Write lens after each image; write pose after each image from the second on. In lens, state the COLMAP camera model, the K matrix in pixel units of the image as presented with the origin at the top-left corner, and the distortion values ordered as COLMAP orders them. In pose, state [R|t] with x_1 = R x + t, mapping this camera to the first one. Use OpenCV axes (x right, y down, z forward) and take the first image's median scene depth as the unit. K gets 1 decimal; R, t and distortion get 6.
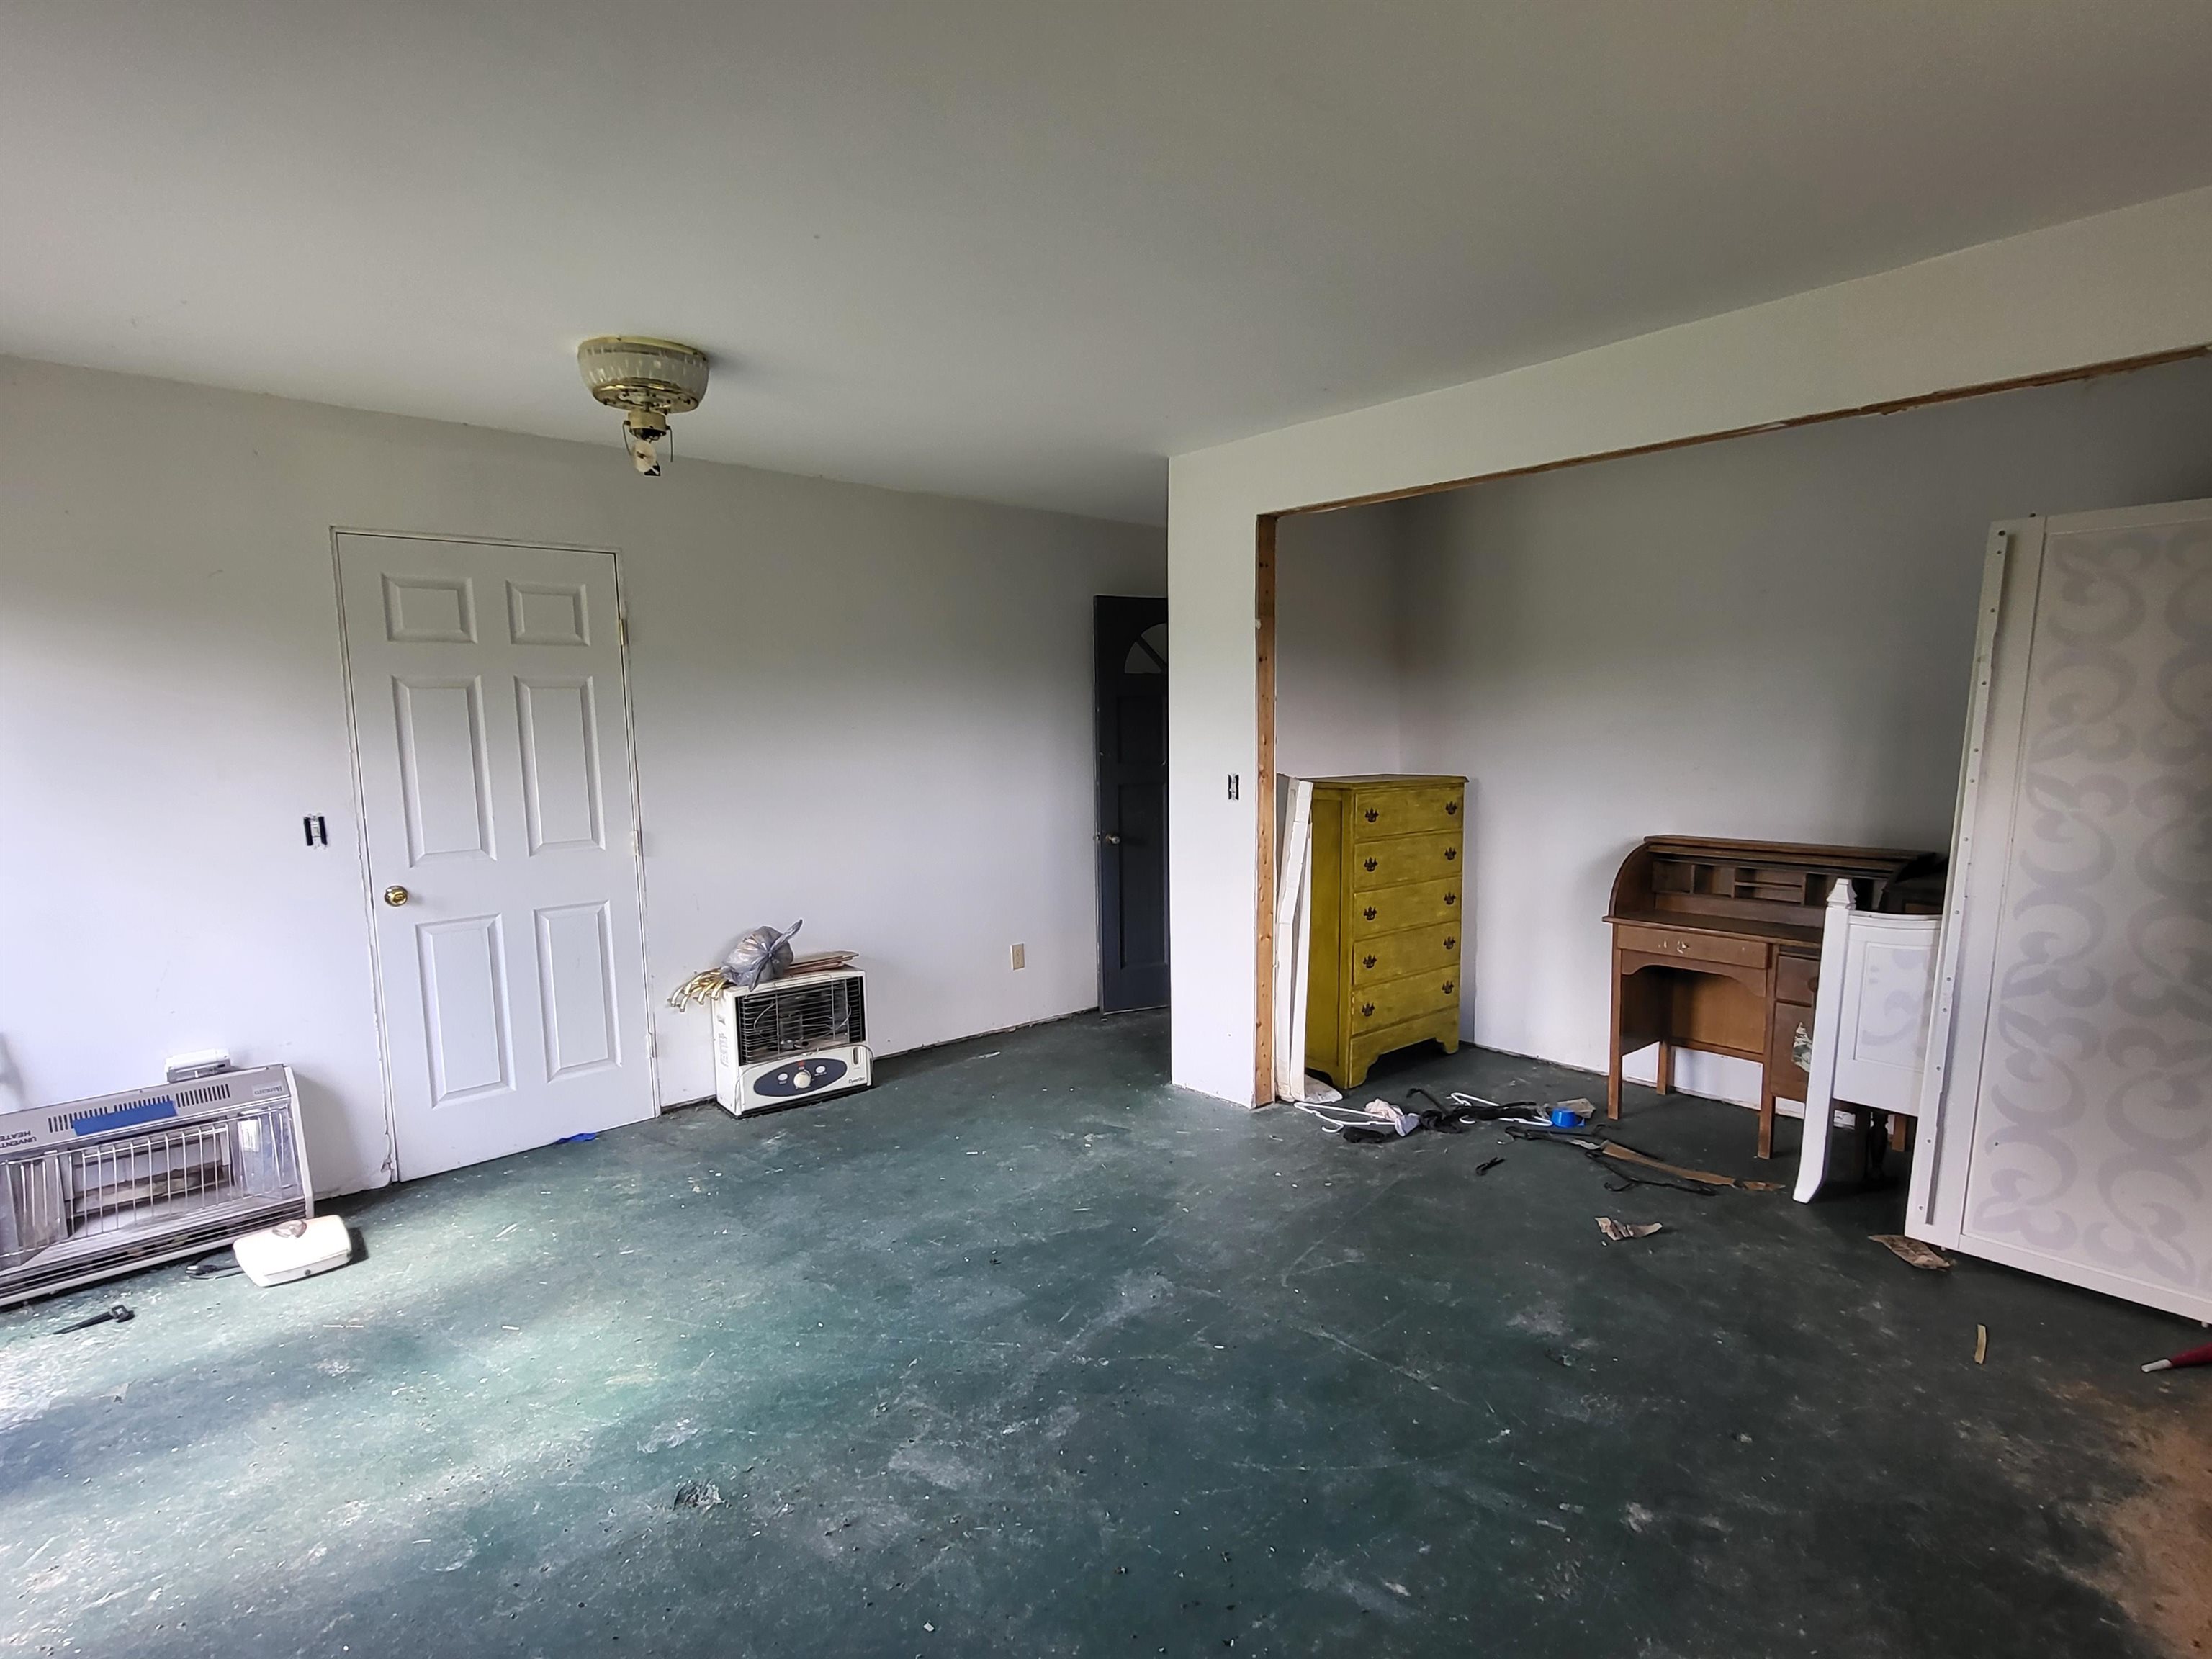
lens RADIAL K [[1121.6, 0, 1116.3], [0, 1121.6, 832.6], [0, 0, 1]] dist [0.000679, -0.000210]
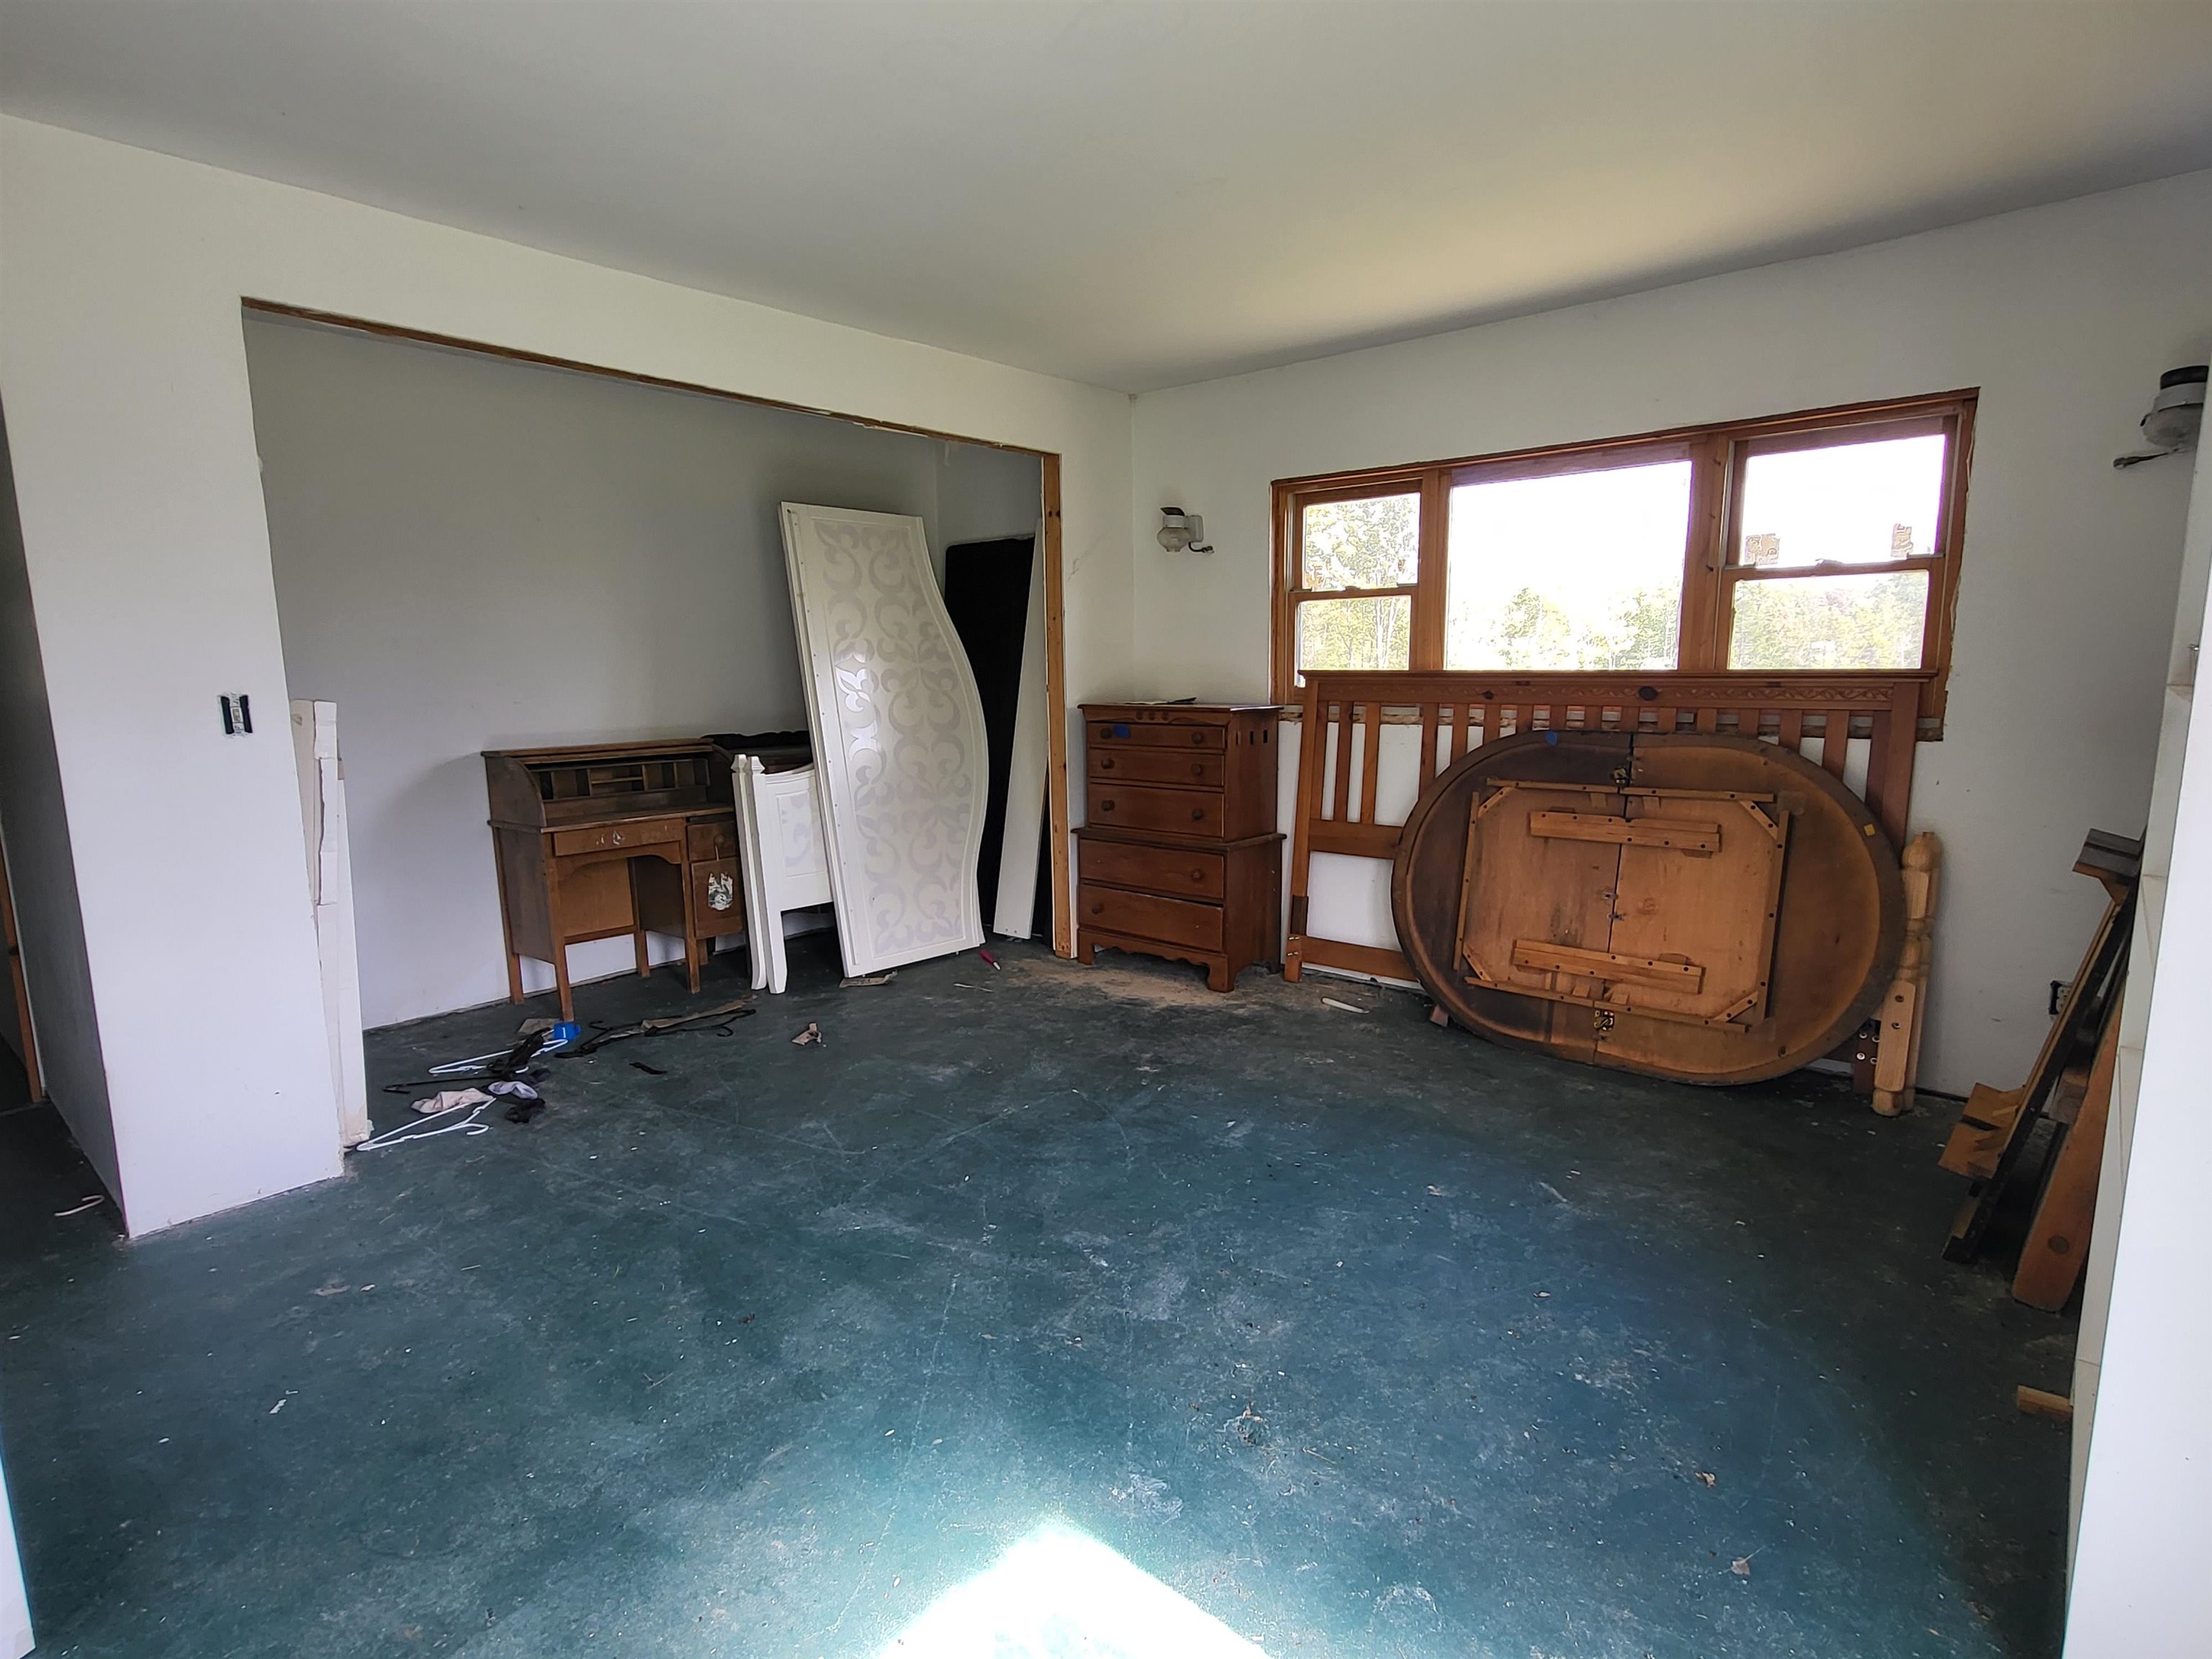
lens RADIAL K [[1121.6, 0, 1116.3], [0, 1121.6, 832.6], [0, 0, 1]] dist [0.000679, -0.000210]
pose [[-0.109532, -0.137325, 0.984451, -0.815754], [0.112174, 0.982376, 0.149516, -0.019012], [-0.987633, 0.126806, -0.092197, 0.775367]]
